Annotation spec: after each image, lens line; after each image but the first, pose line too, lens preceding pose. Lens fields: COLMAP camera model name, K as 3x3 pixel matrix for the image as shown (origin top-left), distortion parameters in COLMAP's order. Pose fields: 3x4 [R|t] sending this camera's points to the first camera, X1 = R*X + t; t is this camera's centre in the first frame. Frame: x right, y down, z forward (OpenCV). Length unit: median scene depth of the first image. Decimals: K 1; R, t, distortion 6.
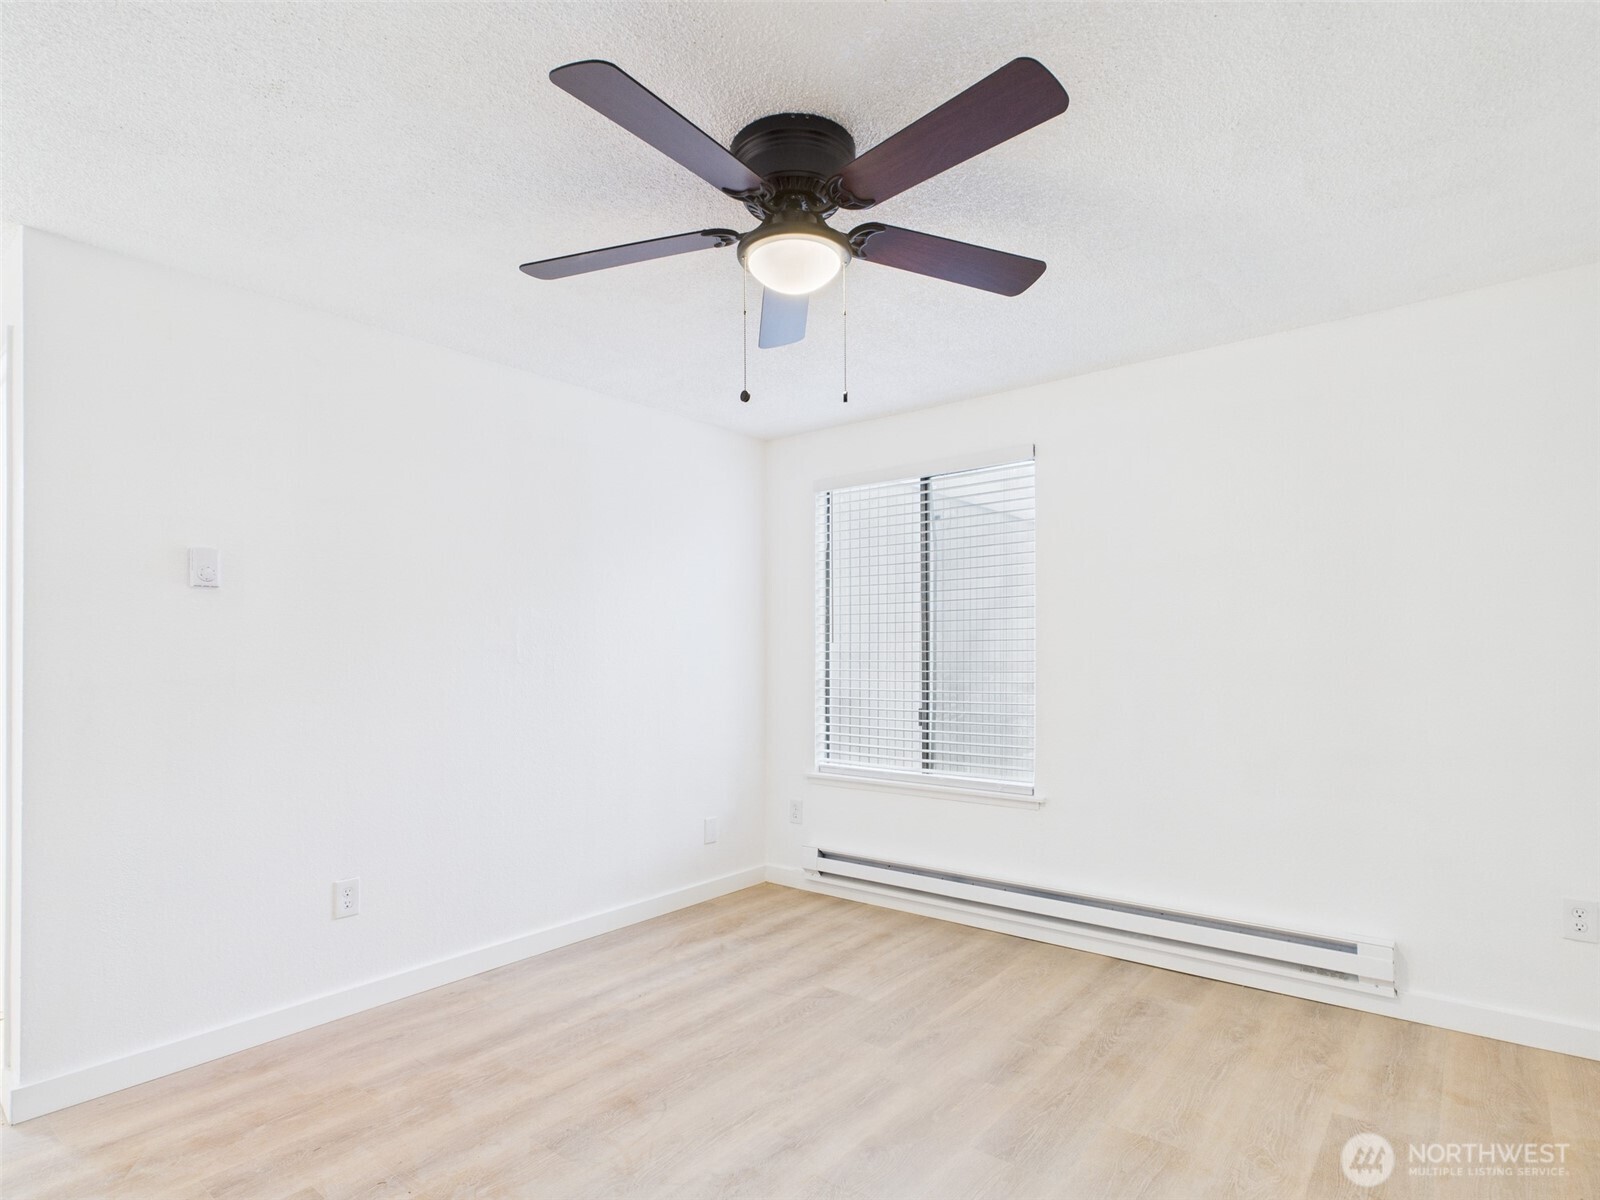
lens RADIAL K [[843.8, 0, 799.9], [0, 843.8, 651.7], [0, 0, 1]] dist [0.000865, -0.000180]
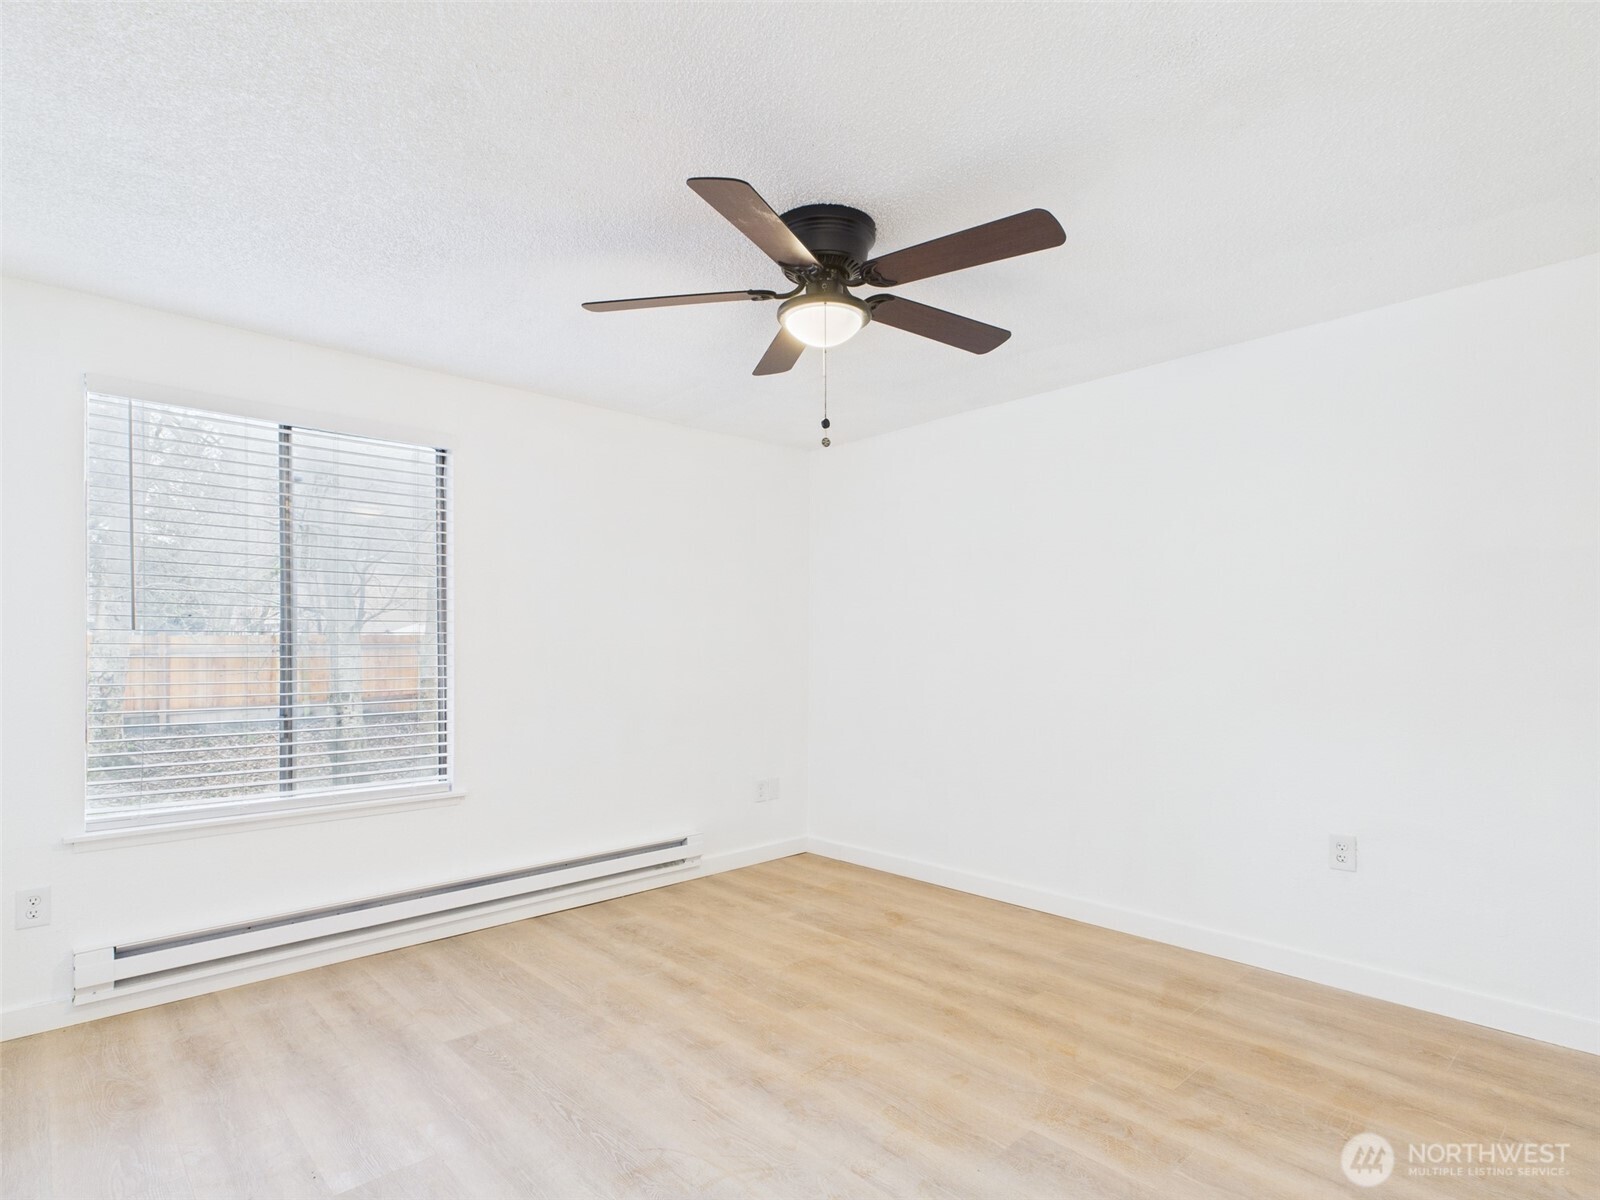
lens RADIAL K [[843.8, 0, 799.9], [0, 843.8, 651.7], [0, 0, 1]] dist [0.000865, -0.000180]
pose [[0.135922, 0.002497, 0.990716, -0.701147], [-0.001206, 0.999997, -0.002354, 0.010299], [-0.990719, -0.000875, 0.135924, 0.498582]]
